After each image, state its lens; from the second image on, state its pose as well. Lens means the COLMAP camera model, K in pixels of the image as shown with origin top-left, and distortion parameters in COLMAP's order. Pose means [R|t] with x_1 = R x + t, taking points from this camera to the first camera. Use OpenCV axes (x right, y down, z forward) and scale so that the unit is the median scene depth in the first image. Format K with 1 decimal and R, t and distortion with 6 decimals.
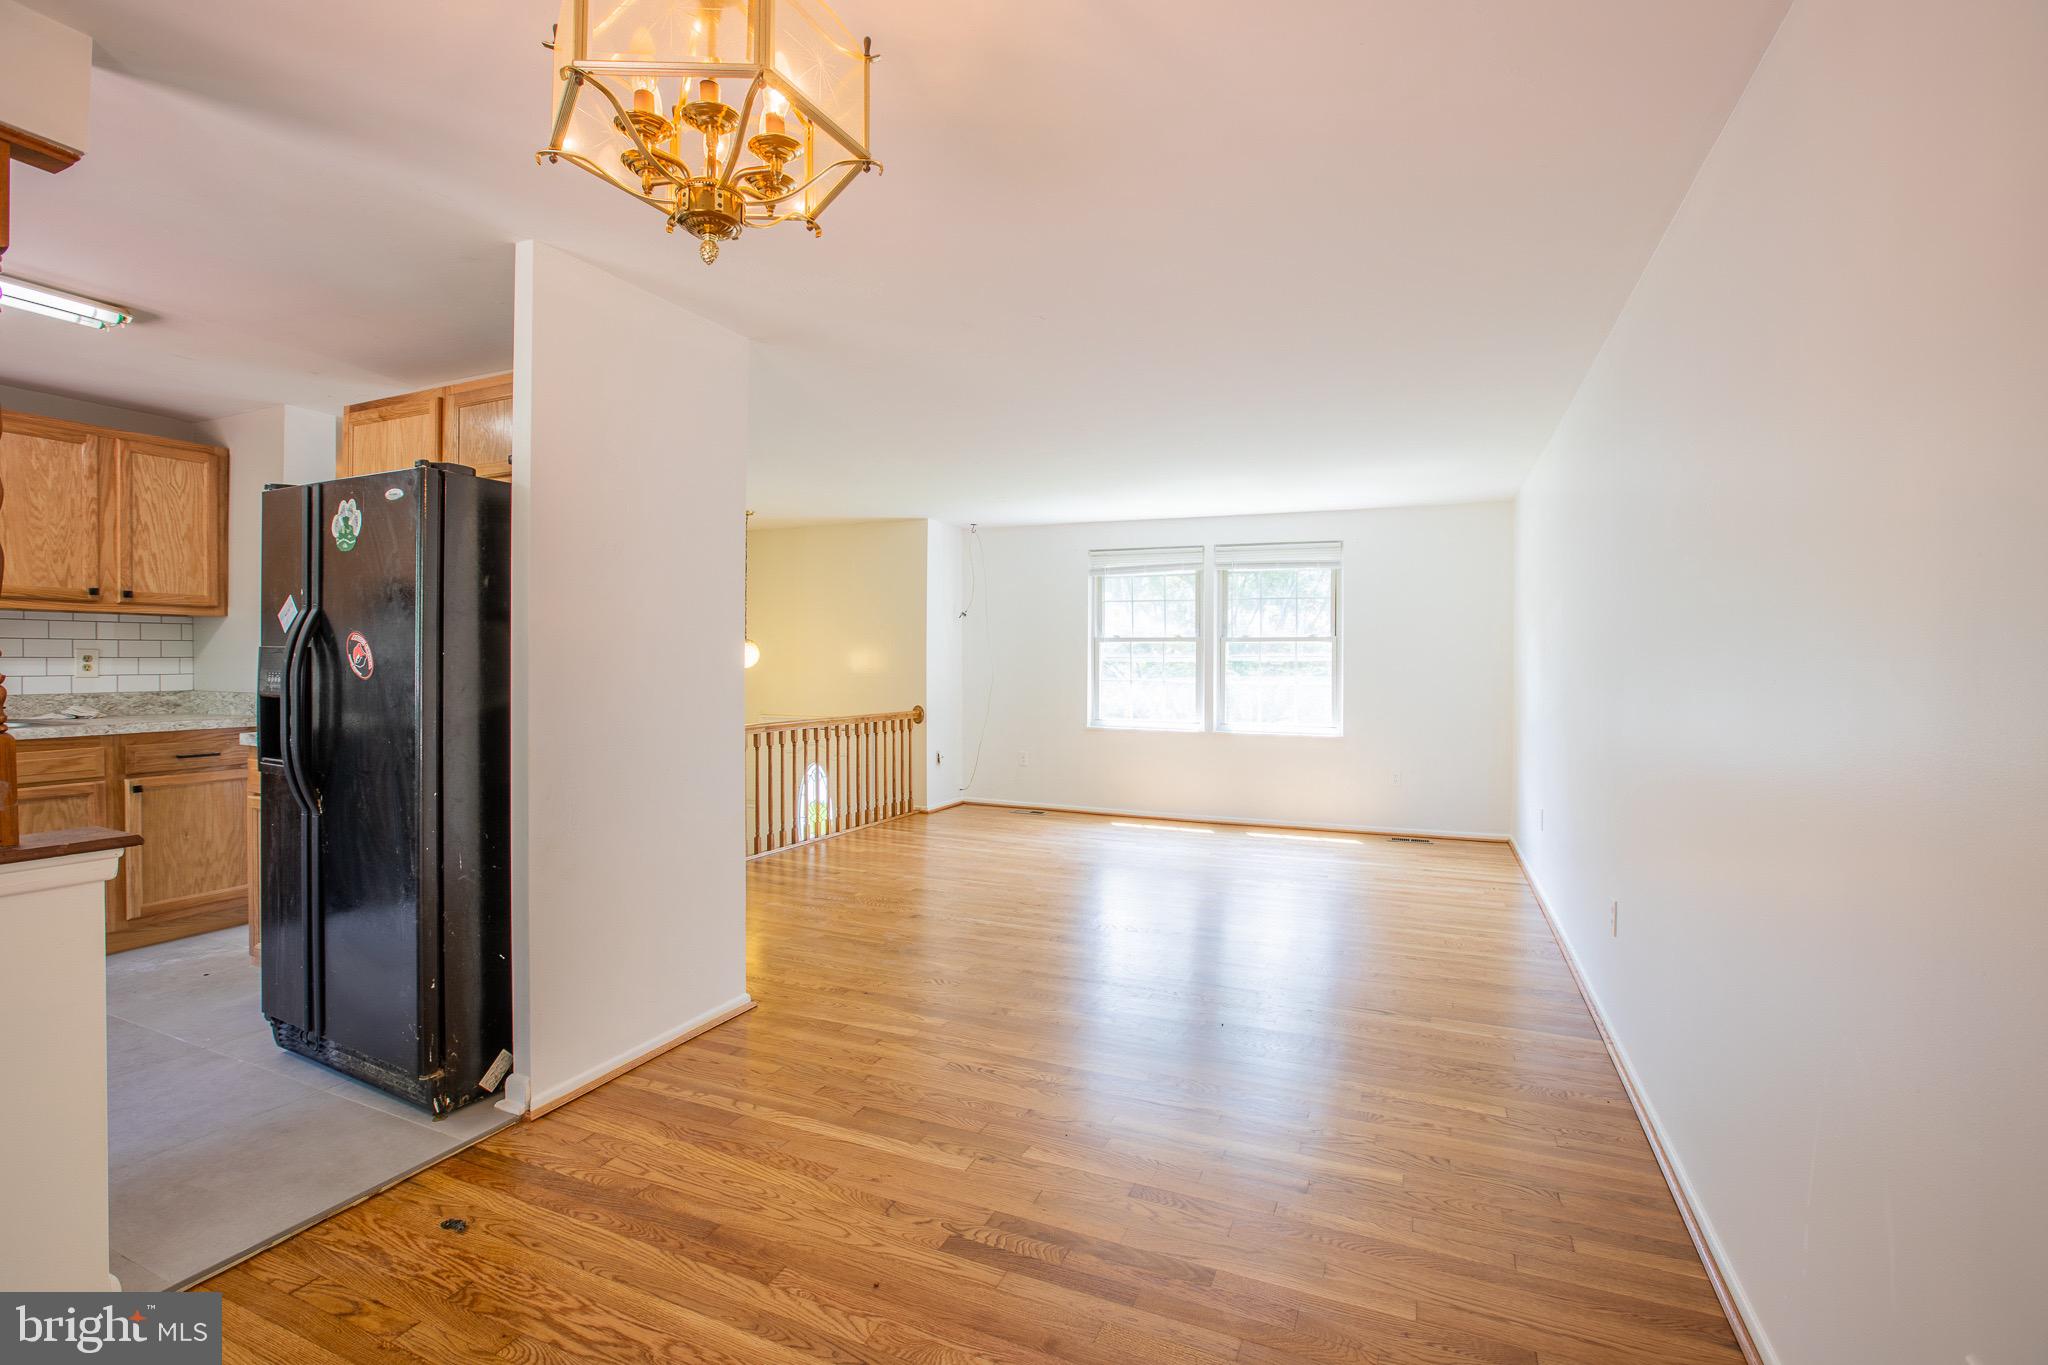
lens RADIAL K [[925.6, 0, 1022.3], [0, 925.6, 671.9], [0, 0, 1]] dist [-0.003627, -0.000506]
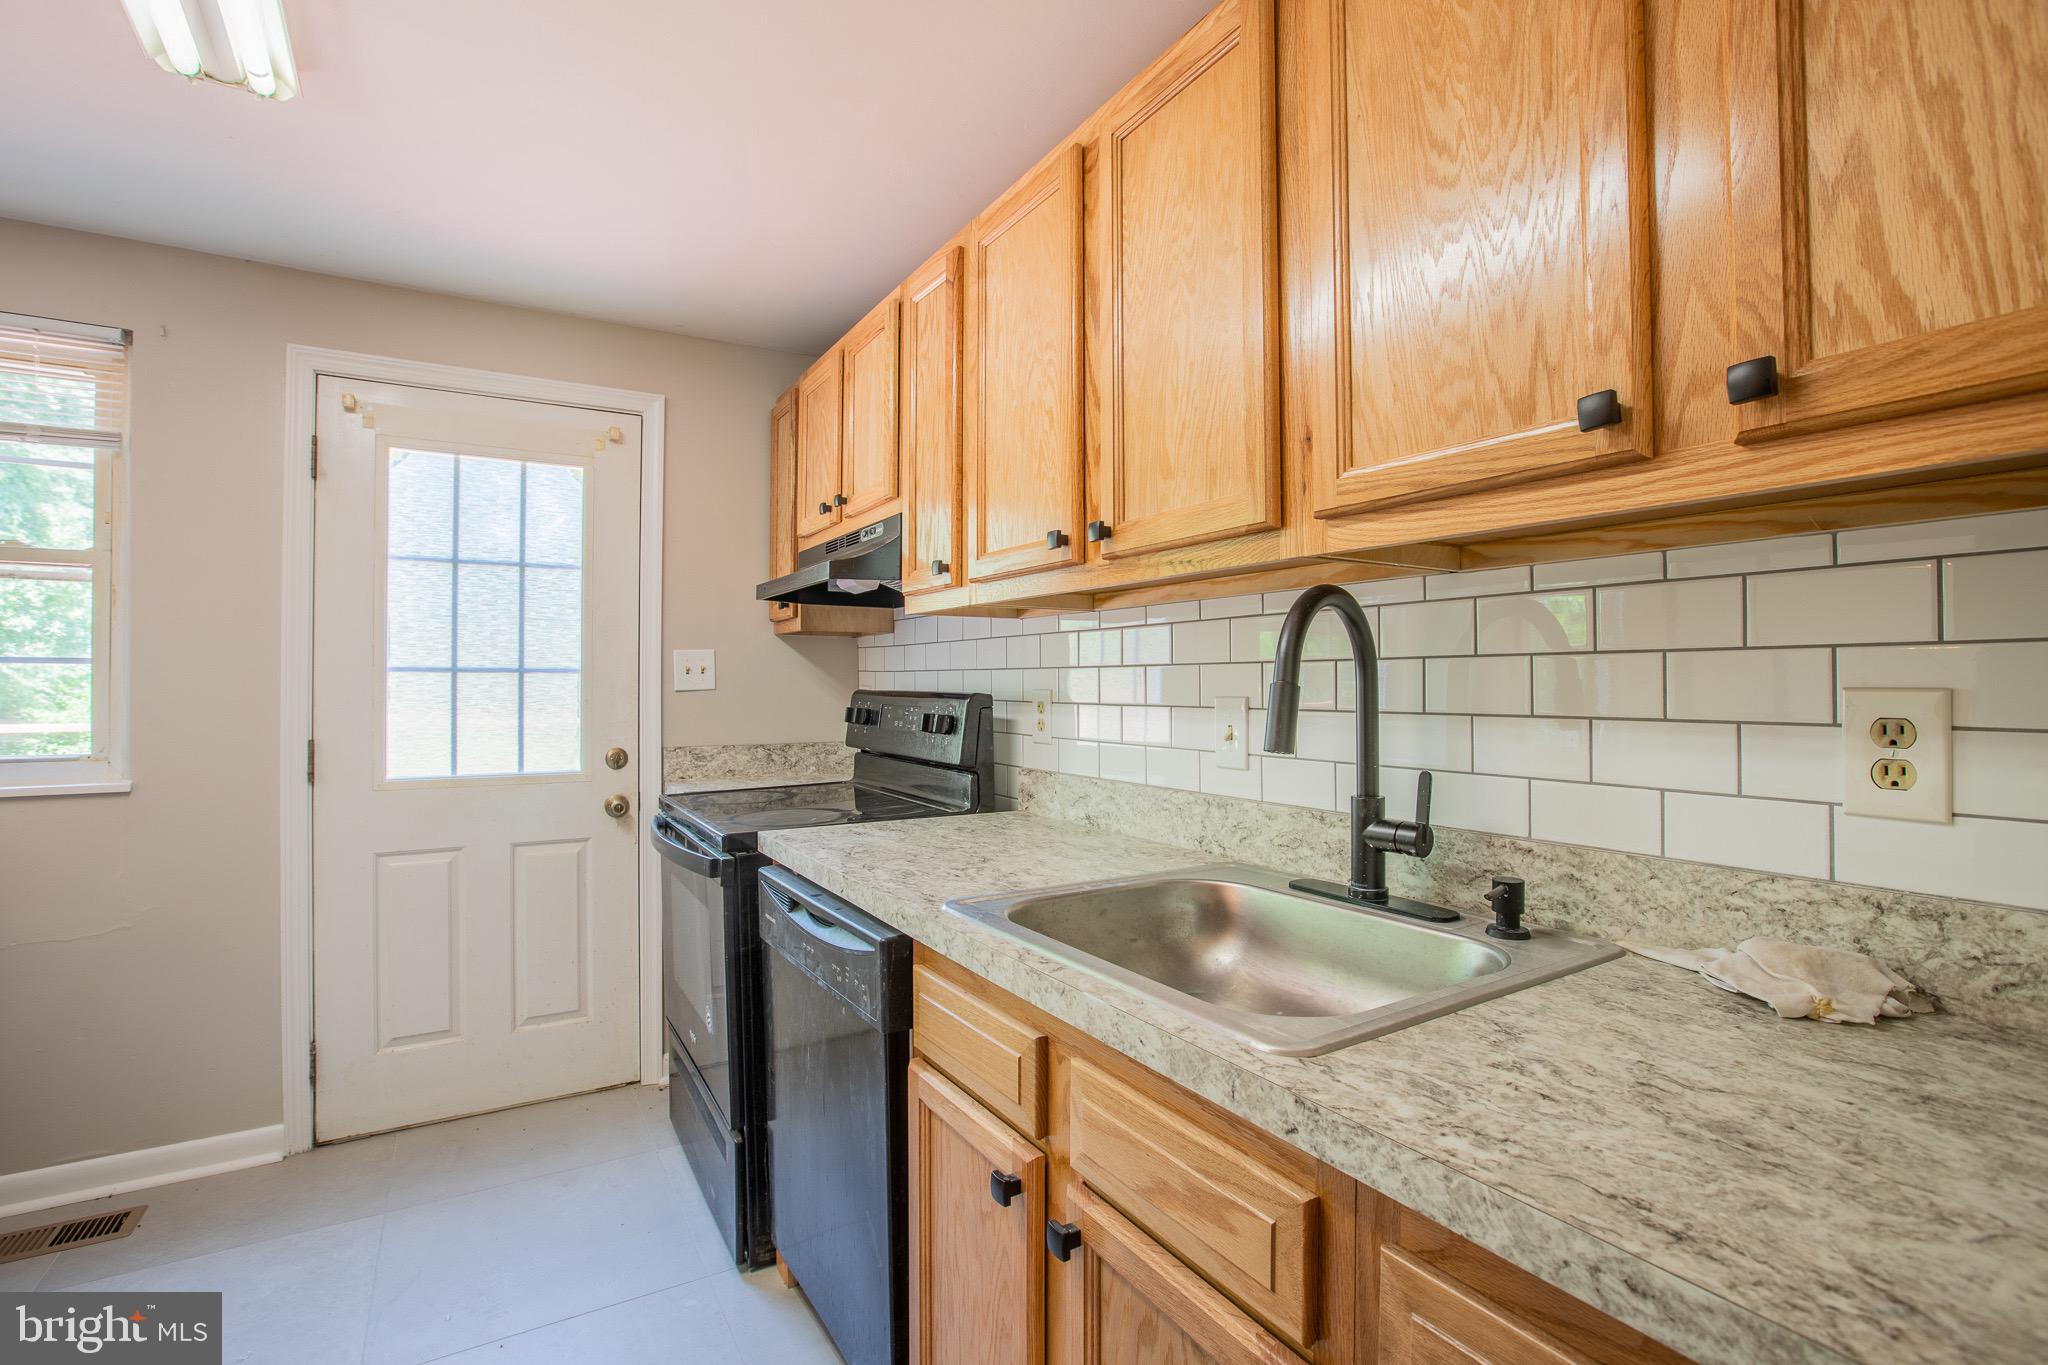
lens RADIAL K [[925.6, 0, 1022.9], [0, 925.6, 679.9], [0, 0, 1]] dist [-0.003627, -0.000506]
pose [[-0.563384, -0.006003, -0.826173, -0.724480], [-0.010251, 0.999947, -0.000275, -0.024700], [0.826132, 0.008315, -0.563416, 0.959349]]
